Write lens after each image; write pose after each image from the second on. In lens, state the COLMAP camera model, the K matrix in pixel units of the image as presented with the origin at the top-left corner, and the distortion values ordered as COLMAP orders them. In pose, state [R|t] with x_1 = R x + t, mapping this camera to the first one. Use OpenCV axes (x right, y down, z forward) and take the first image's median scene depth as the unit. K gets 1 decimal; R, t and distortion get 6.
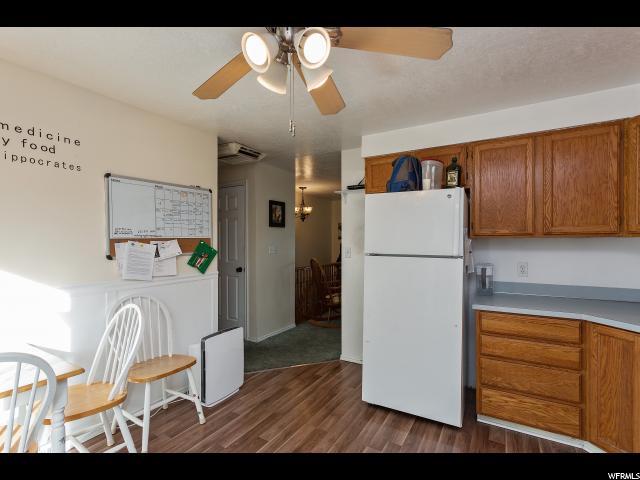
lens RADIAL K [[308.1, 0, 317.9], [0, 308.1, 243.0], [0, 0, 1]] dist [0.001652, 0.001142]
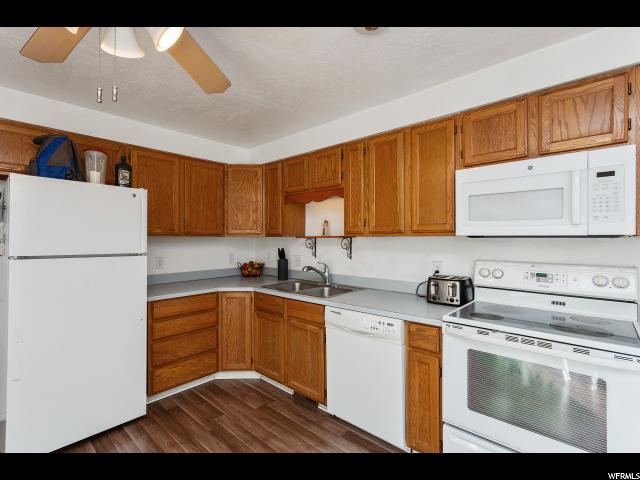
lens RADIAL K [[308.1, 0, 318.7], [0, 308.1, 238.3], [0, 0, 1]] dist [0.001652, 0.001142]
pose [[0.199336, 0.002375, 0.979928, -0.458289], [0.009176, 0.999949, -0.004290, 0.000606], [-0.979888, 0.009847, 0.199304, 0.194356]]
